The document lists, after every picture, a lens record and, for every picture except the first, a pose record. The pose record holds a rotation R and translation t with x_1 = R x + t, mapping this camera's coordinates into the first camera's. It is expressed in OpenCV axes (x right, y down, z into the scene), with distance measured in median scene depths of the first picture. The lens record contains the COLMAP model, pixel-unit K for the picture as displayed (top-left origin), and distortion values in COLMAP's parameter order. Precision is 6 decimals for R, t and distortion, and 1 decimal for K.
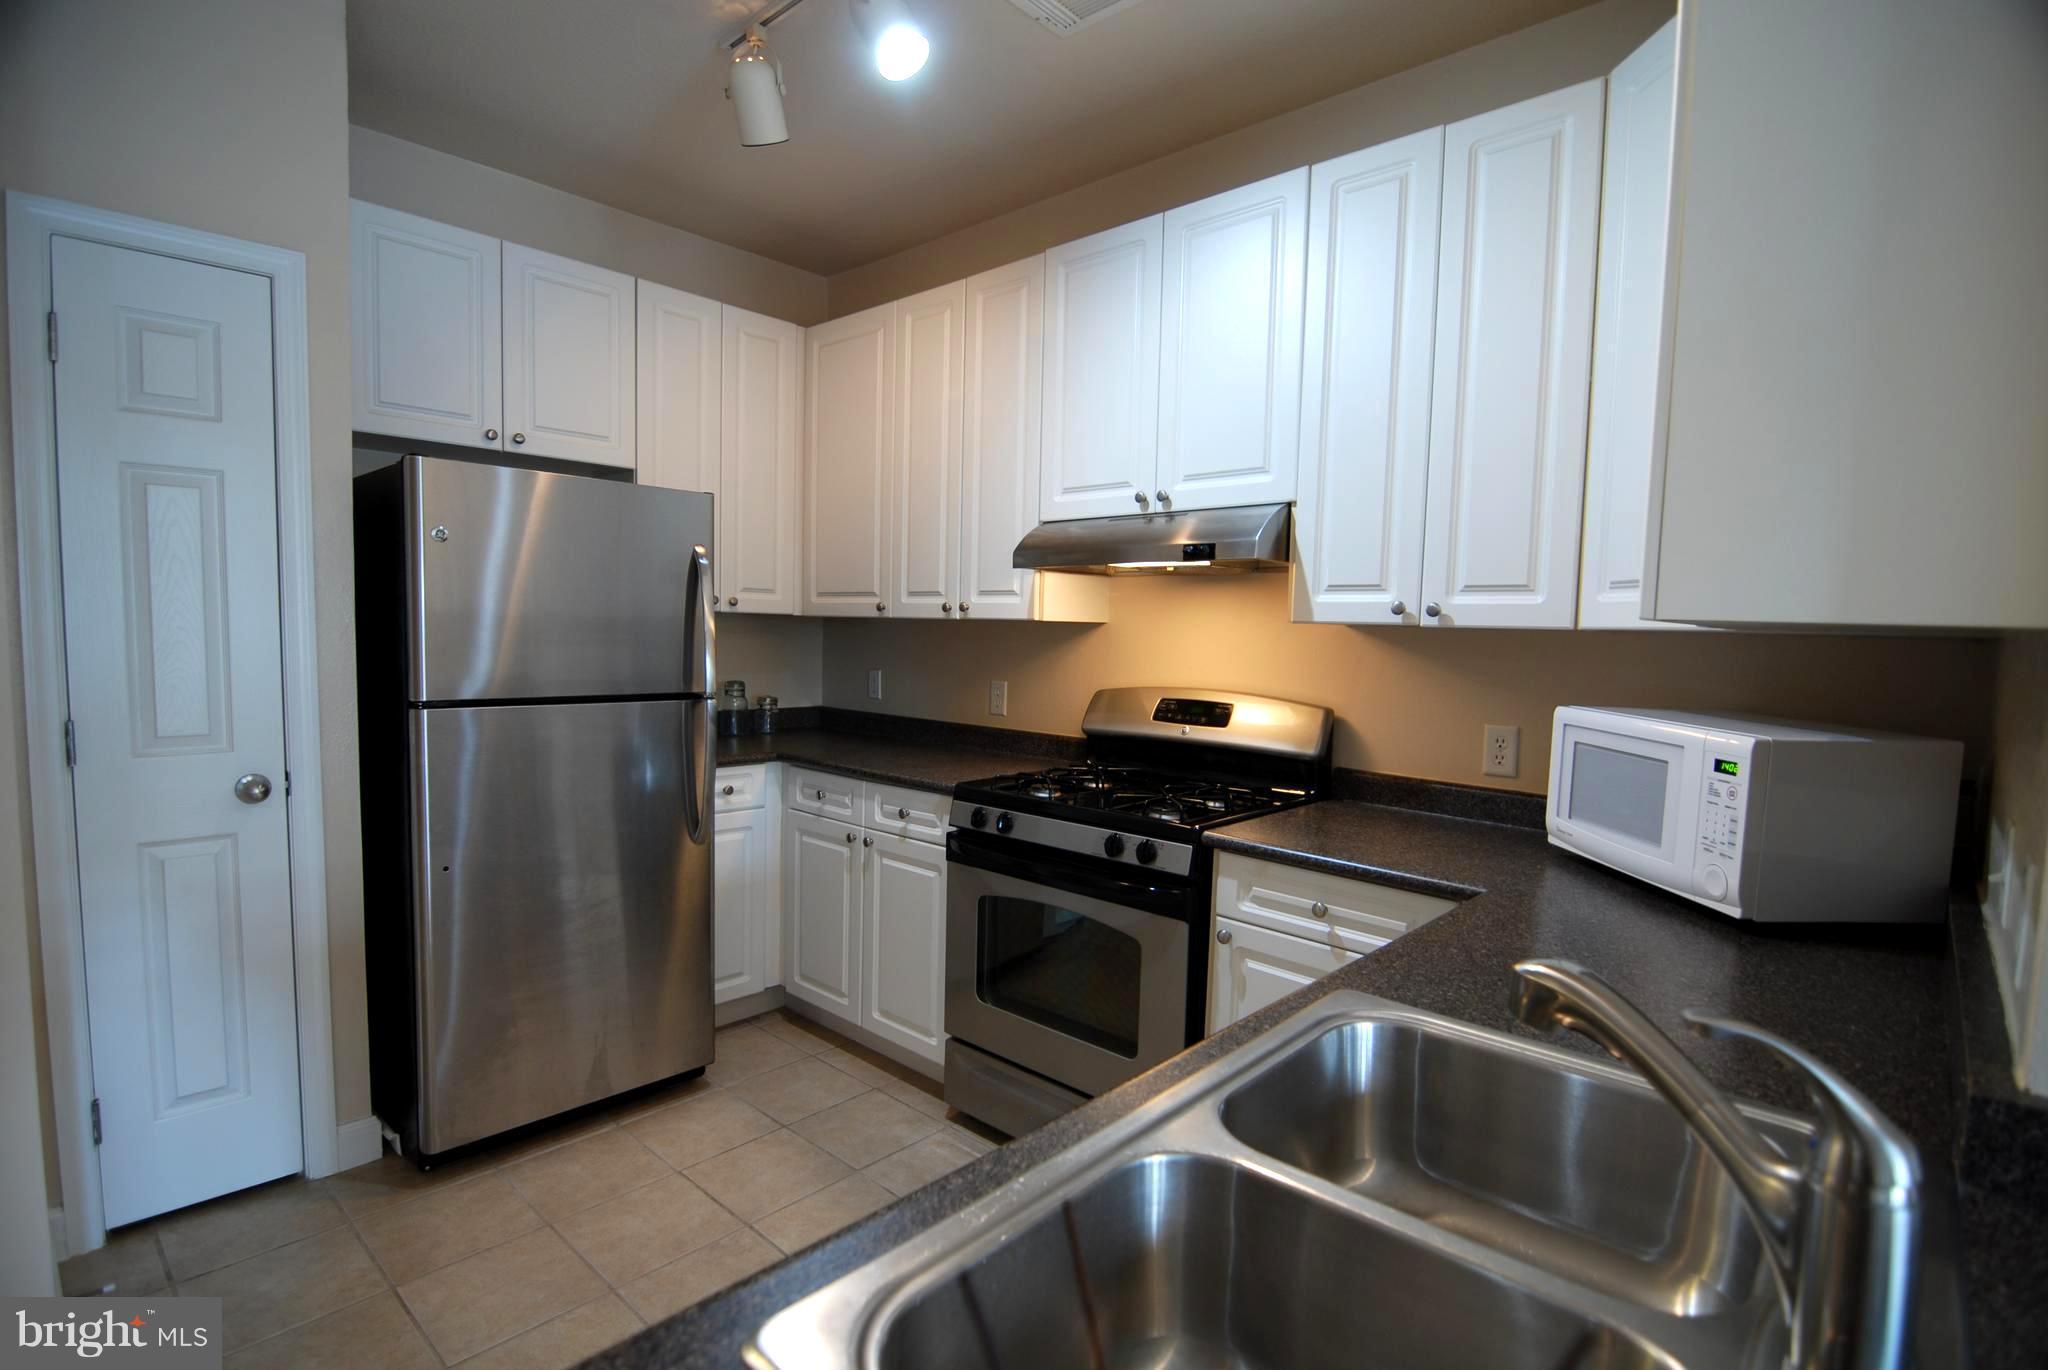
lens RADIAL K [[980.7, 0, 1024.1], [0, 980.7, 700.4], [0, 0, 1]] dist [0.002534, -0.018088]
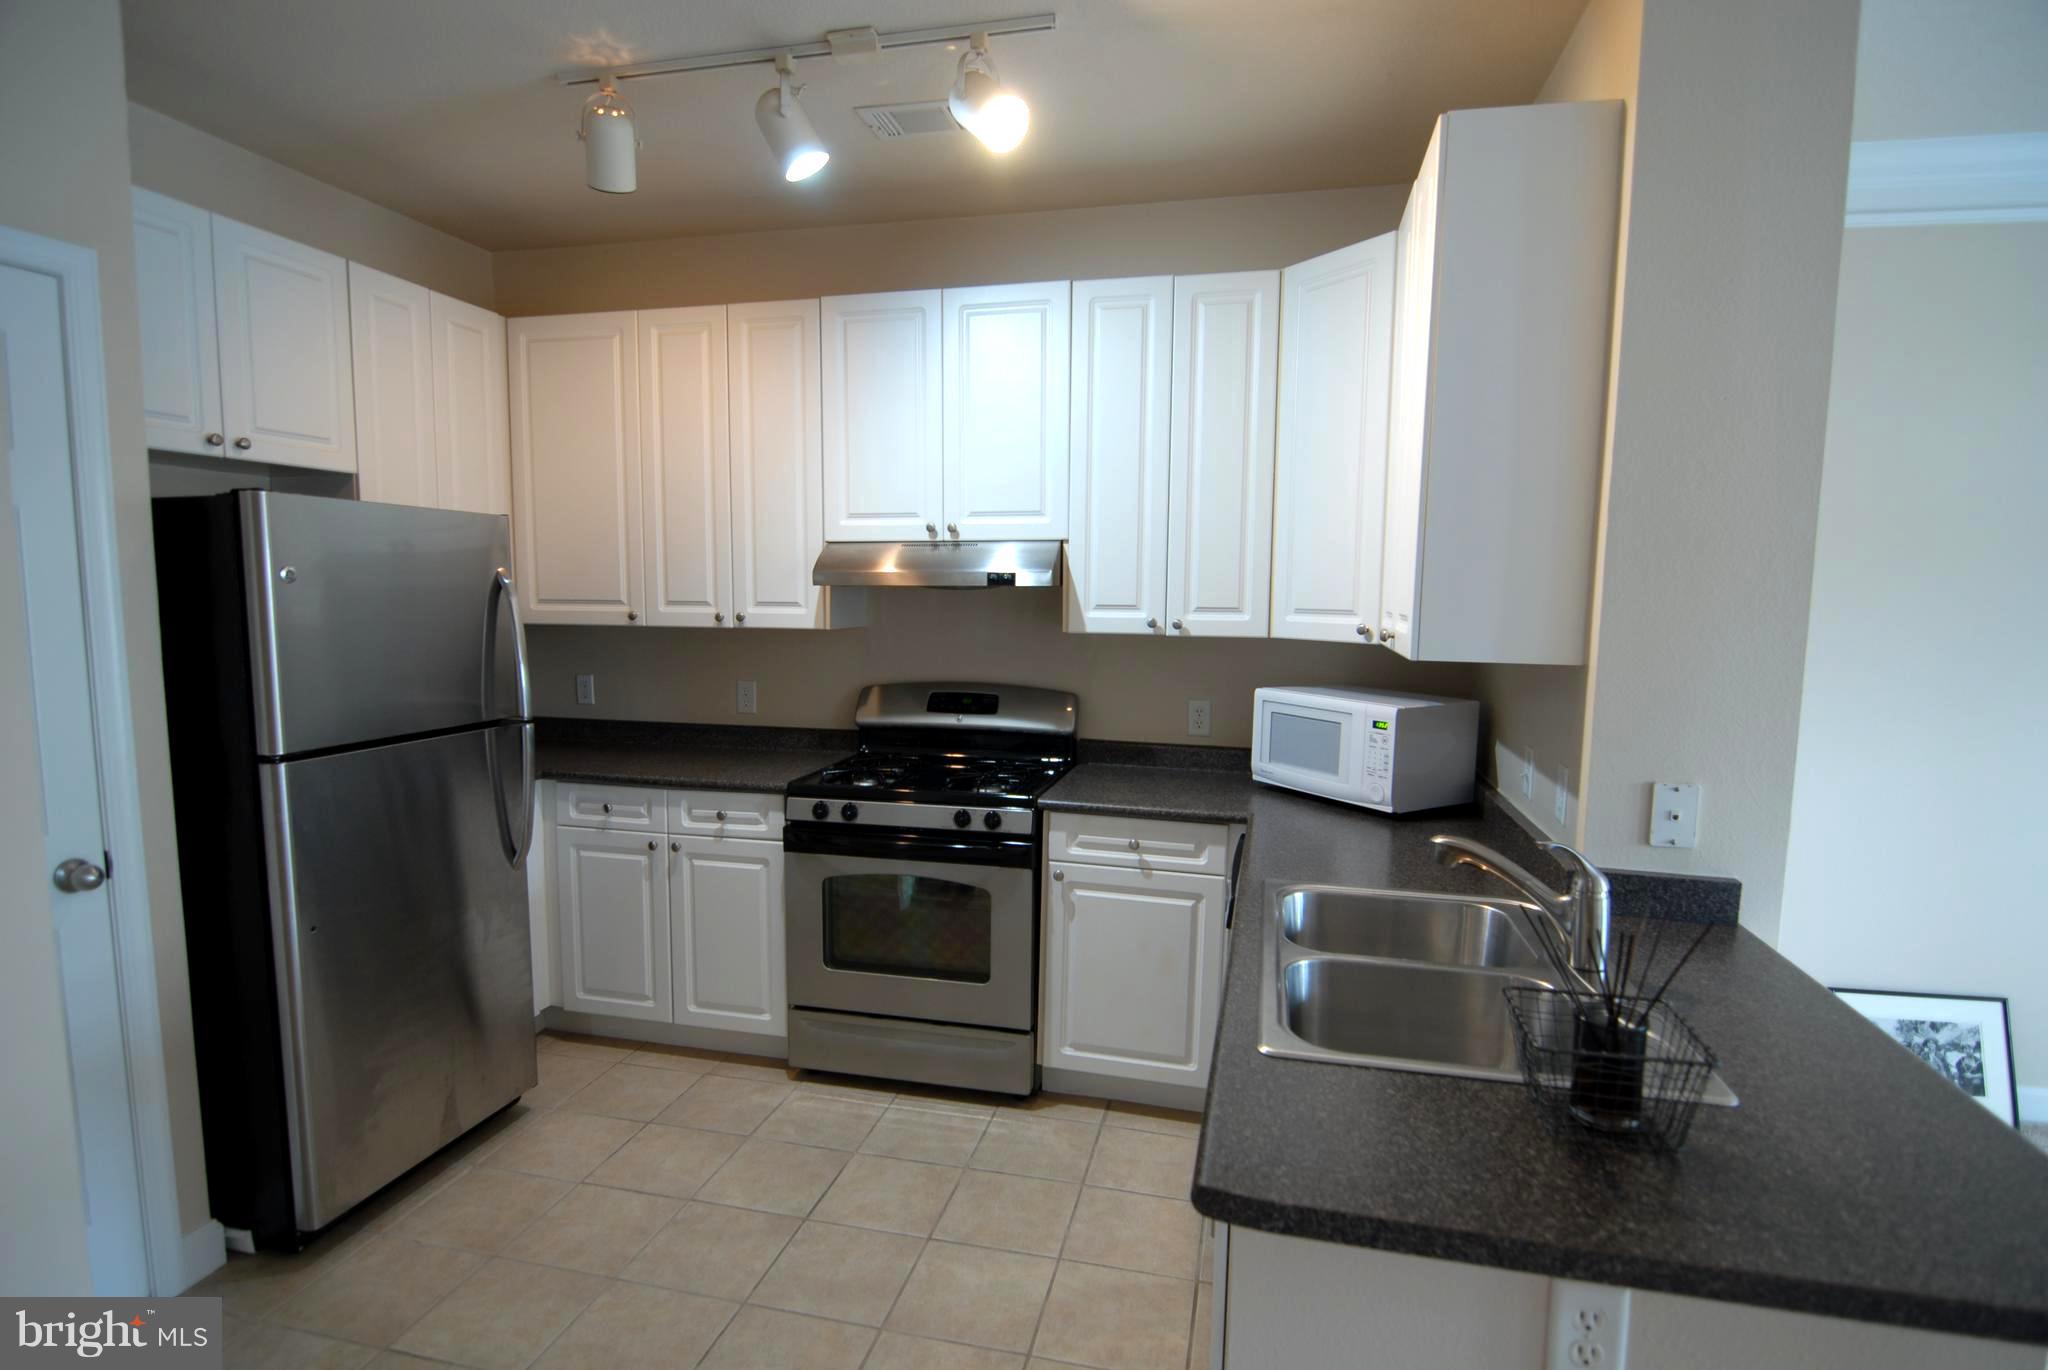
lens RADIAL K [[1035.4, 0, 1030.3], [0, 1035.4, 698.8], [0, 0, 1]] dist [0.001321, -0.001656]
pose [[0.875034, -0.067576, 0.479322, -0.425980], [0.048798, 0.997478, 0.051543, -0.063173], [-0.481596, -0.021711, 0.876124, -0.179620]]
